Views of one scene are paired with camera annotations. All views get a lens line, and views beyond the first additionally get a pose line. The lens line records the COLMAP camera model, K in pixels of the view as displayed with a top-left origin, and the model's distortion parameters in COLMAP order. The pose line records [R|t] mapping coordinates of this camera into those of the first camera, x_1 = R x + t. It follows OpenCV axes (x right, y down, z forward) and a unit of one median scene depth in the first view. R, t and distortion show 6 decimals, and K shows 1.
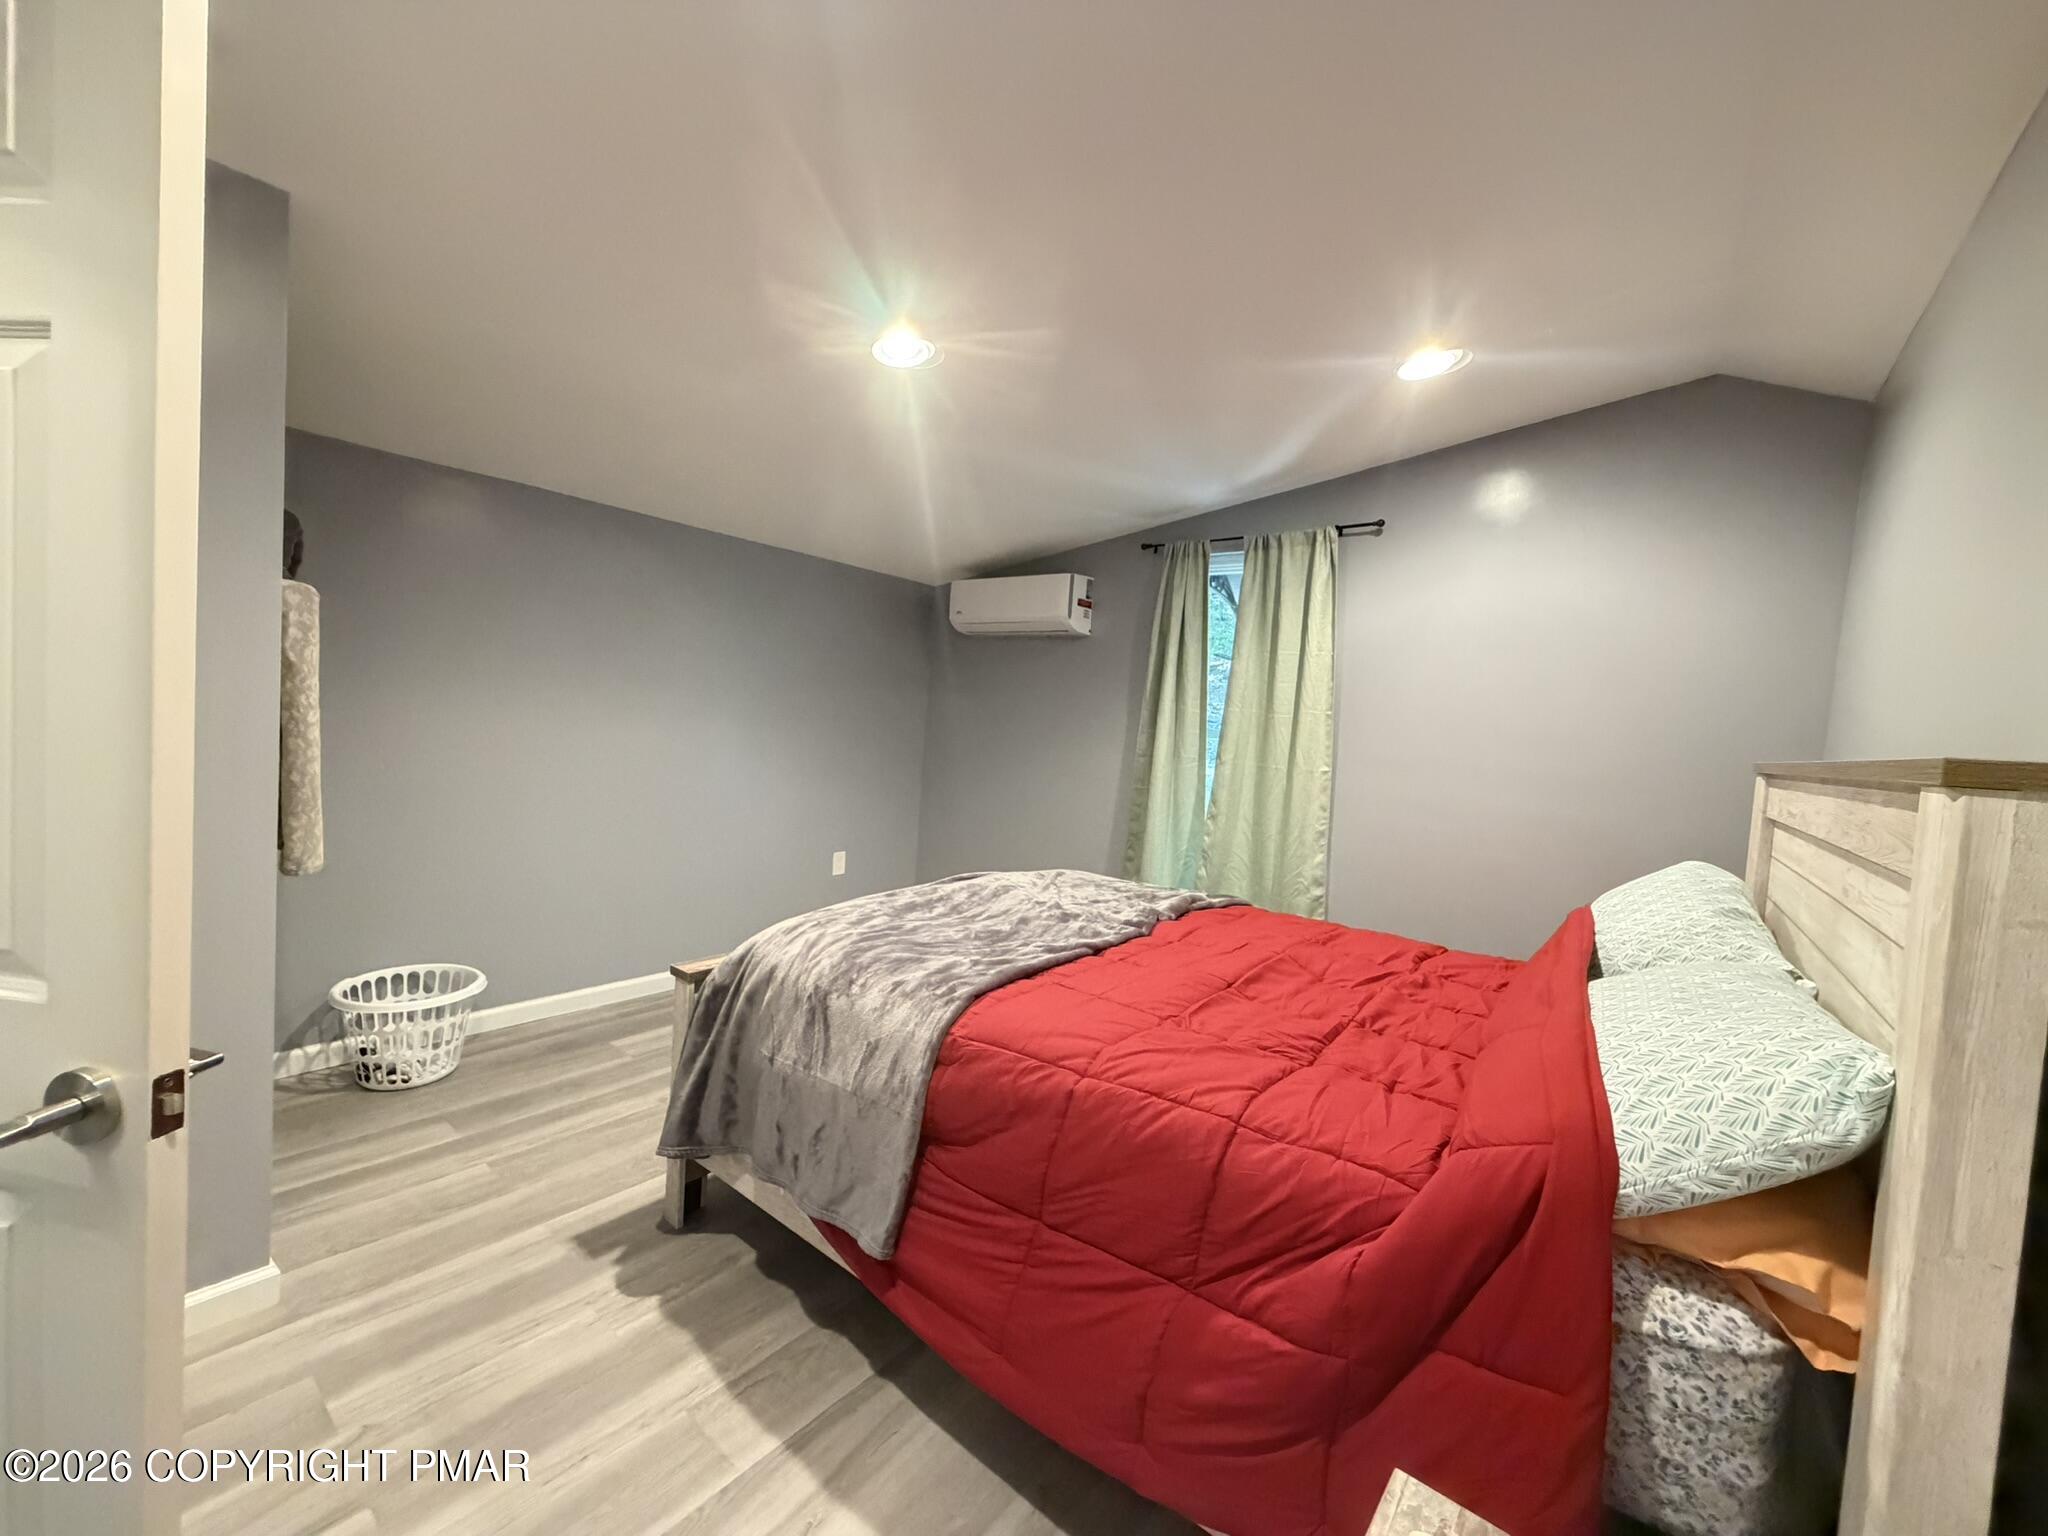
lens RADIAL K [[816.8, 0, 1025.5], [0, 816.8, 764.7], [0, 0, 1]] dist [-0.003367, 0.000715]
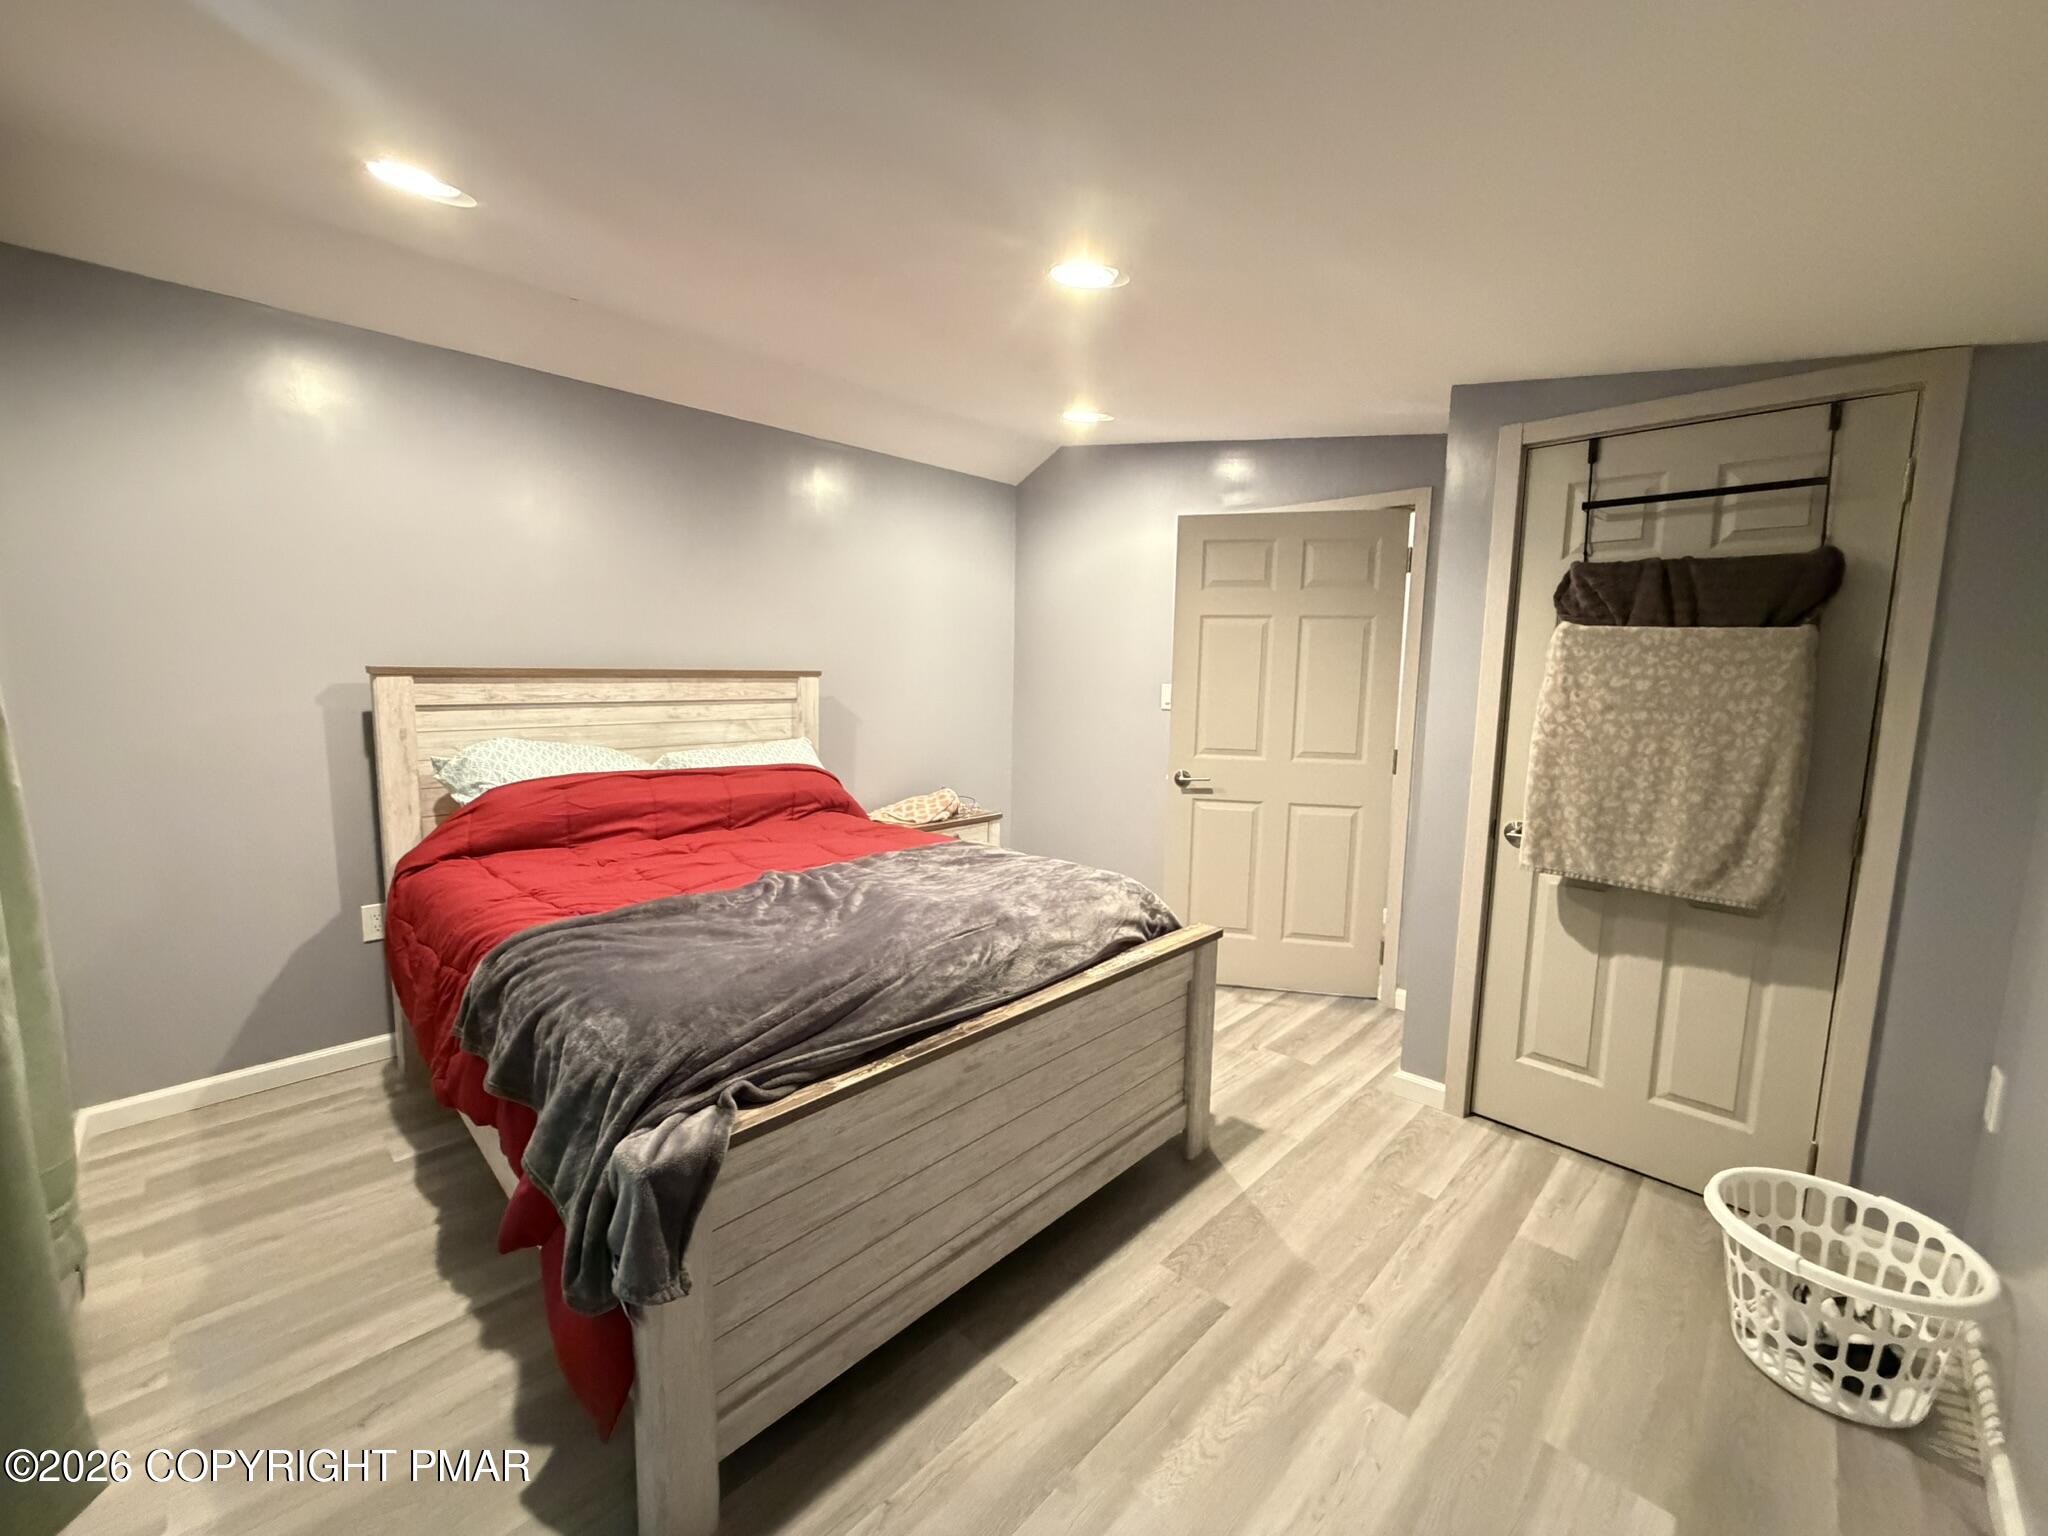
lens RADIAL K [[816.8, 0, 1020.6], [0, 816.8, 767.6], [0, 0, 1]] dist [-0.003367, 0.000715]
pose [[-0.989915, -0.092788, 0.107047, -0.206773], [-0.073322, 0.982141, 0.173271, -0.127305], [-0.121212, 0.163675, -0.979039, 1.703032]]
